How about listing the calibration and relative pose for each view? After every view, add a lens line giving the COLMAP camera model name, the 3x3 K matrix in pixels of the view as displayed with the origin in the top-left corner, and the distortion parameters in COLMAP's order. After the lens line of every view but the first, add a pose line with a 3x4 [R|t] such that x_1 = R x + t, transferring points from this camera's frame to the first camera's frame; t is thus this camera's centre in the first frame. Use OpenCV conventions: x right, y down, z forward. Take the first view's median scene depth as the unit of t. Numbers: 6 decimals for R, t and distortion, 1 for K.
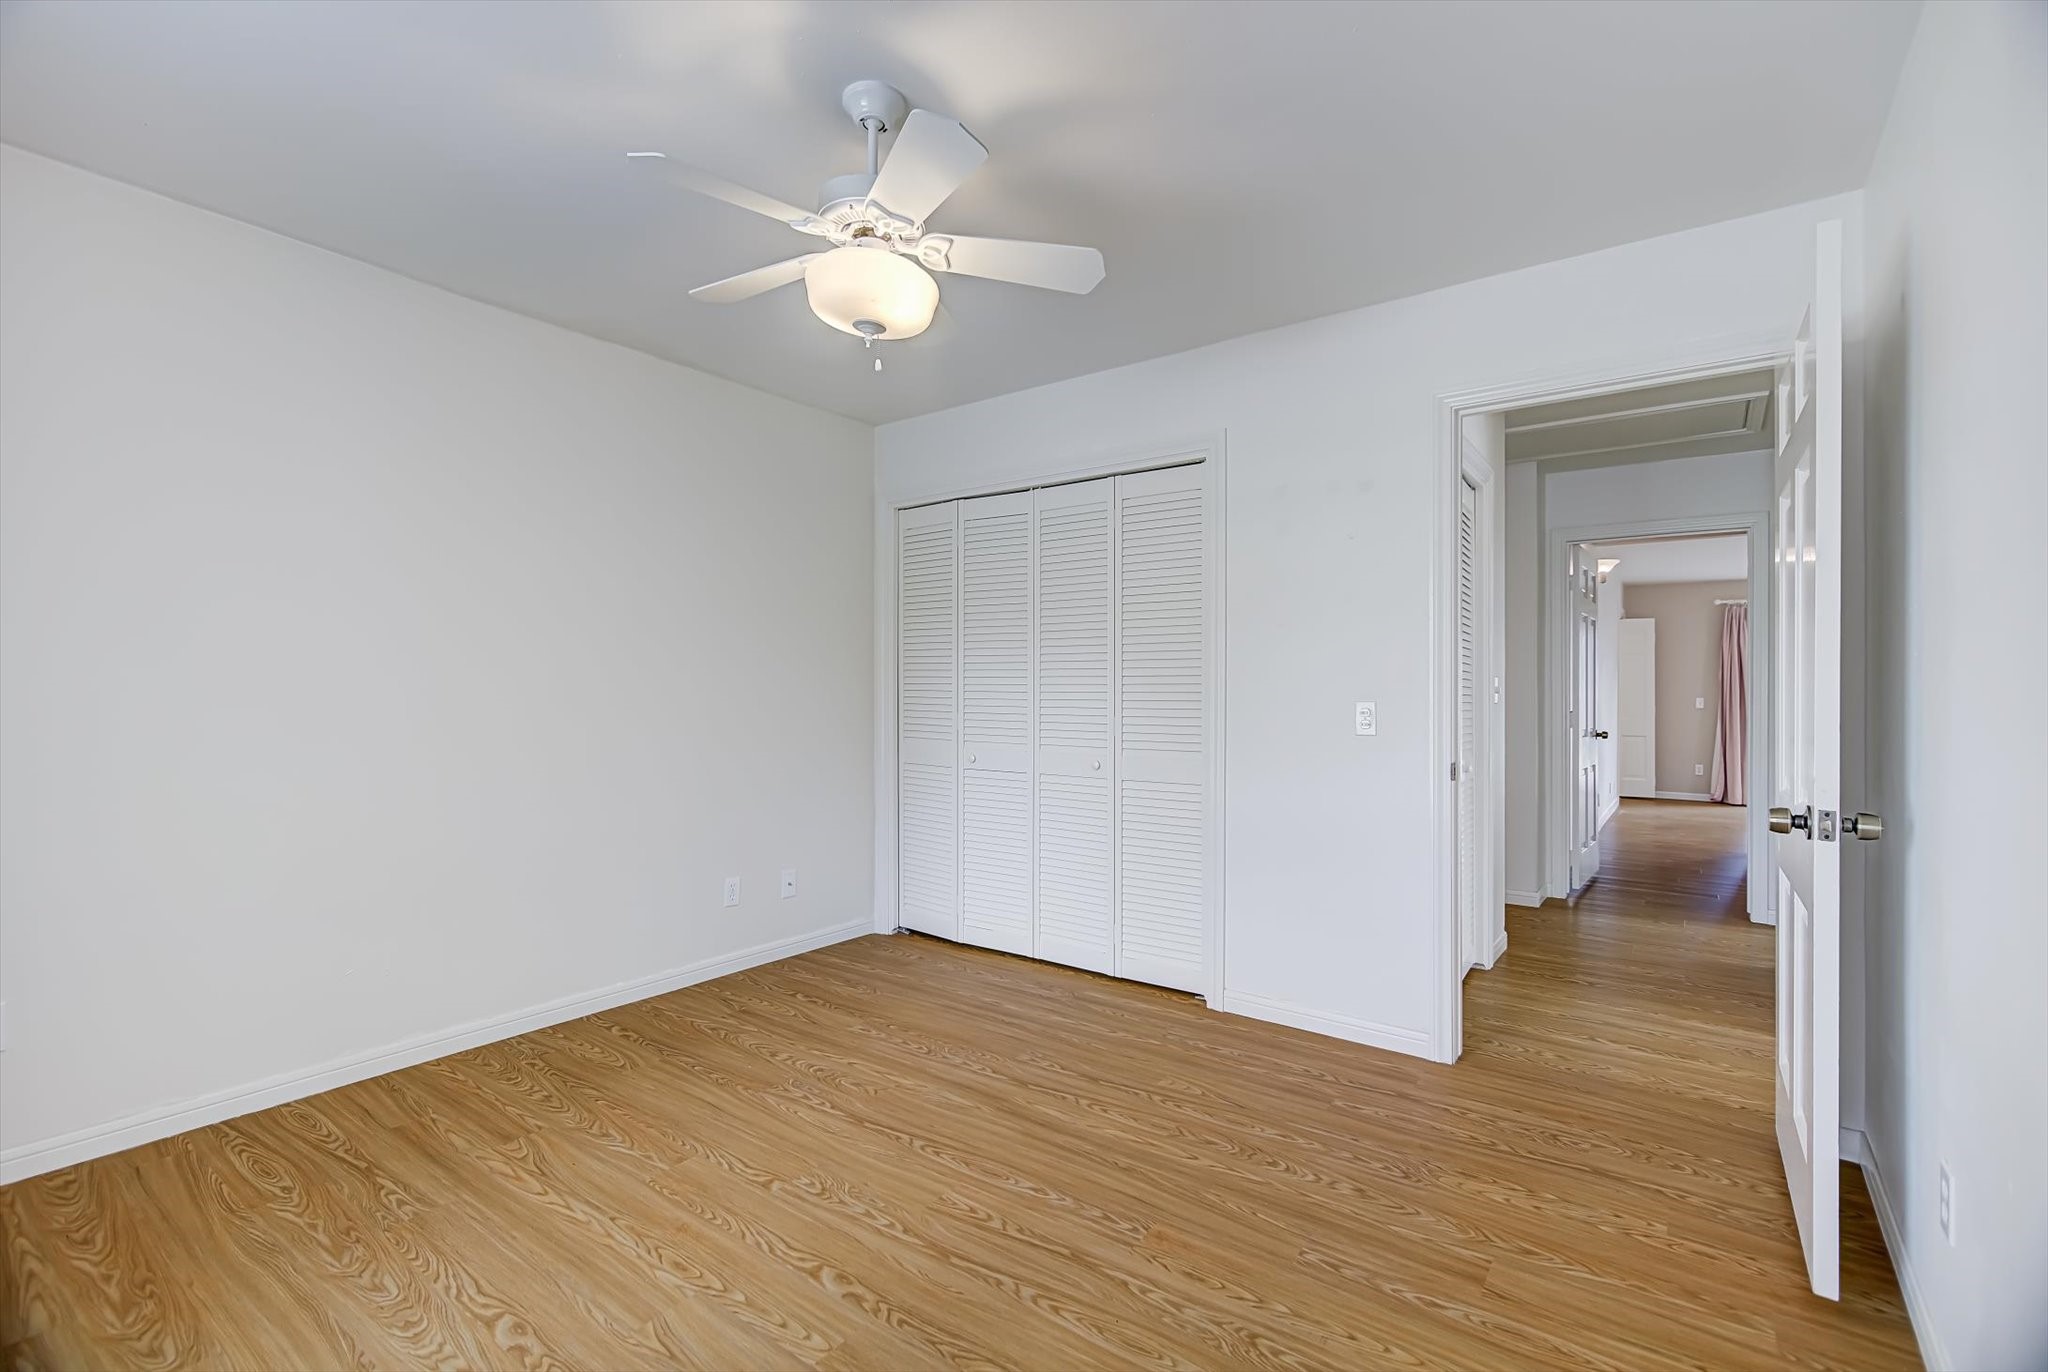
lens RADIAL K [[907.5, 0, 1010.9], [0, 907.5, 691.9], [0, 0, 1]] dist [0.004336, -0.000997]
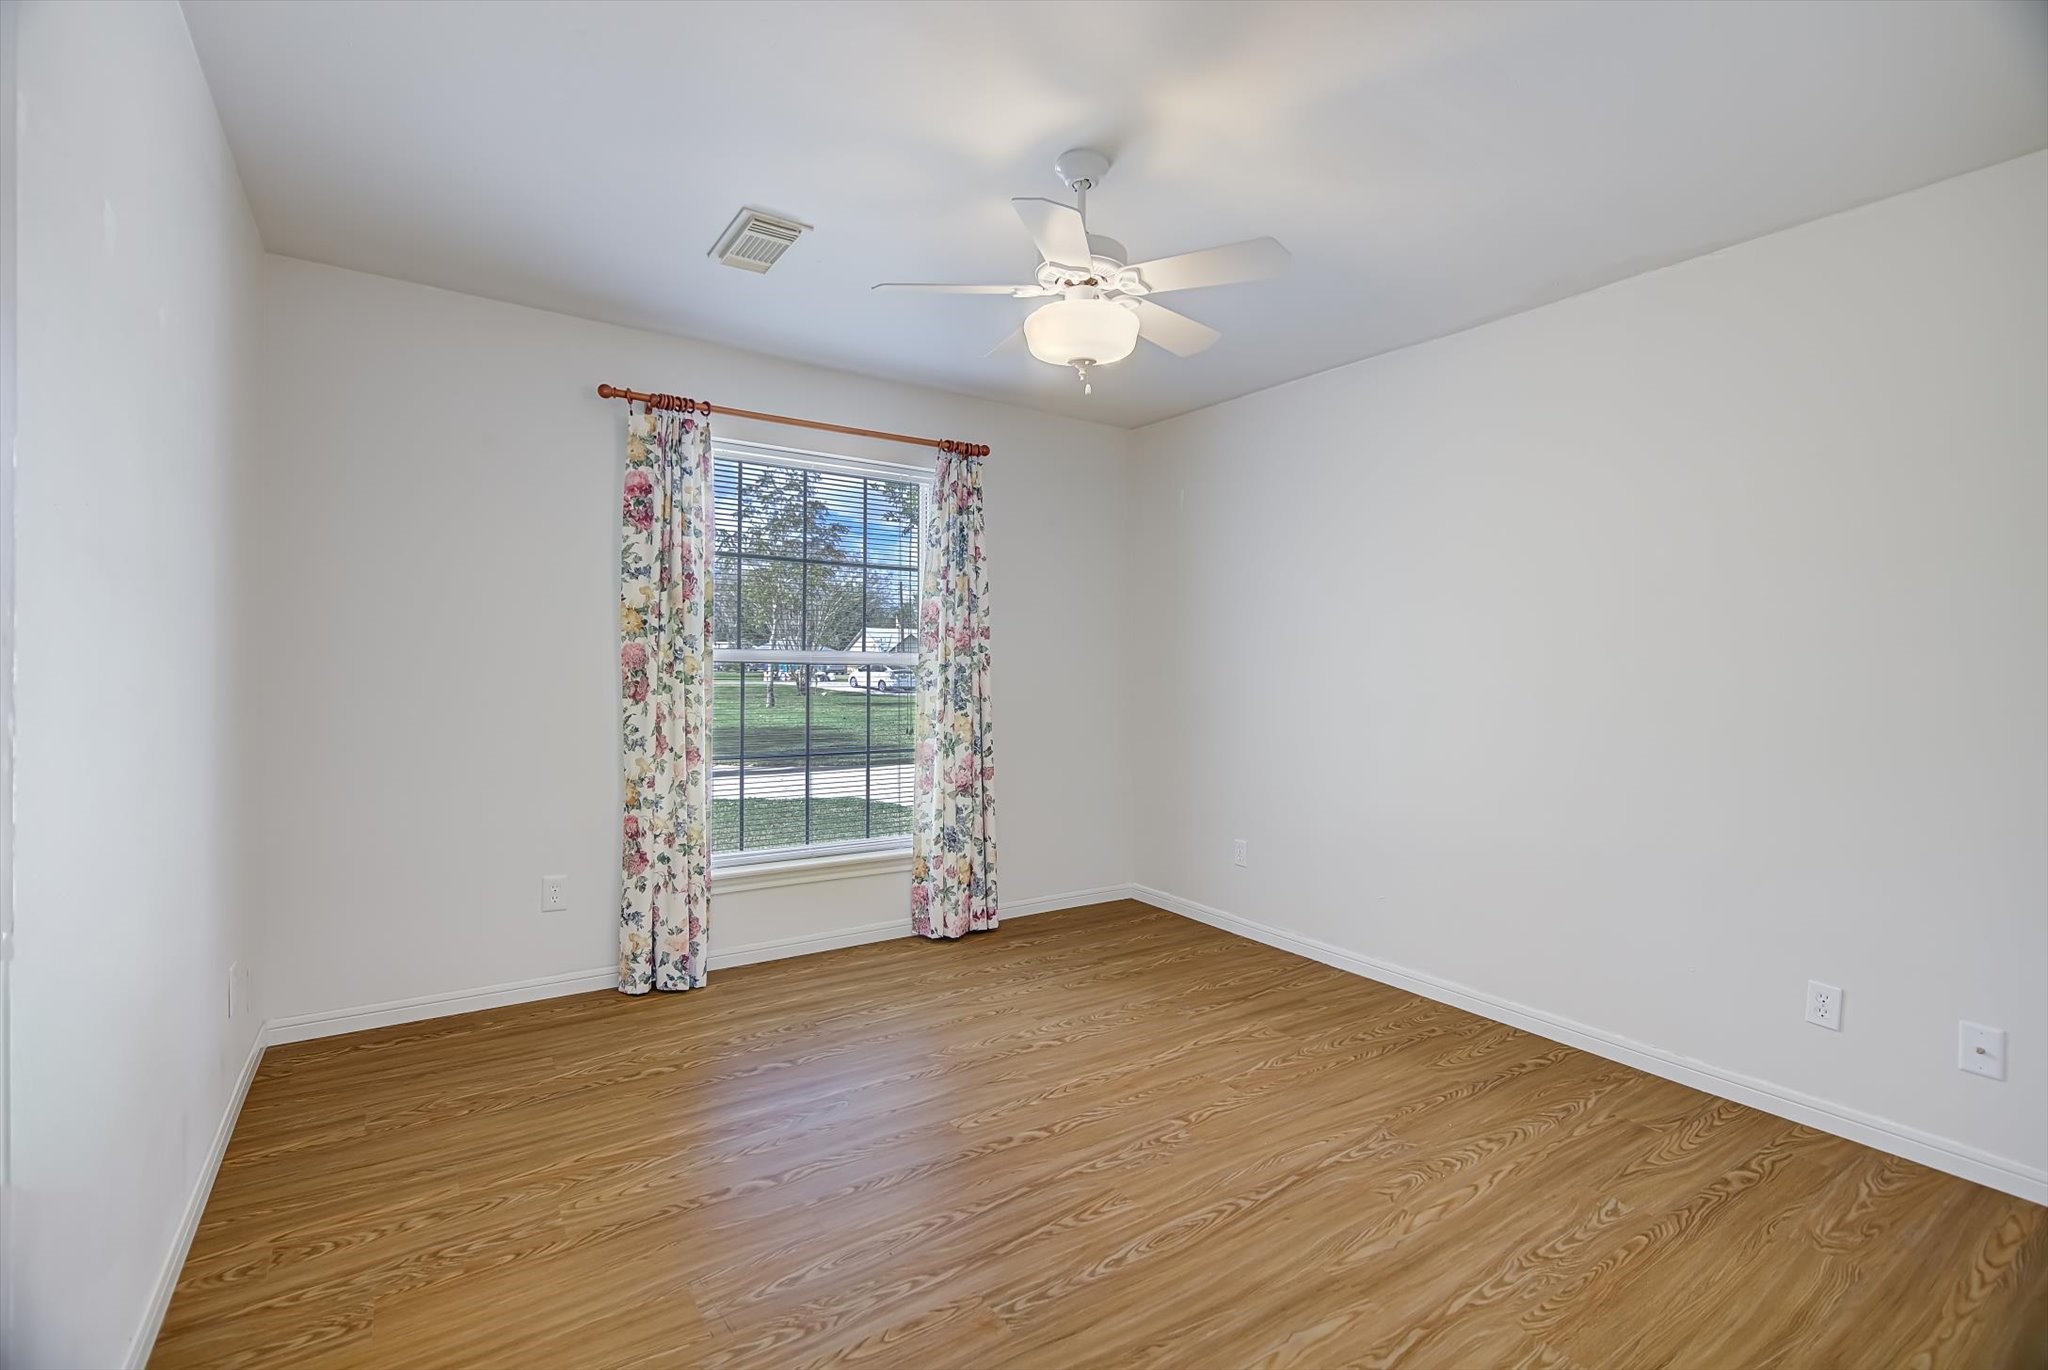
lens RADIAL K [[907.5, 0, 1015.3], [0, 907.5, 674.4], [0, 0, 1]] dist [0.004336, -0.000997]
pose [[-0.326779, -0.004514, -0.945090, 0.758170], [-0.022894, 0.999733, 0.003141, -0.004042], [0.944823, 0.022664, -0.326795, 1.022786]]
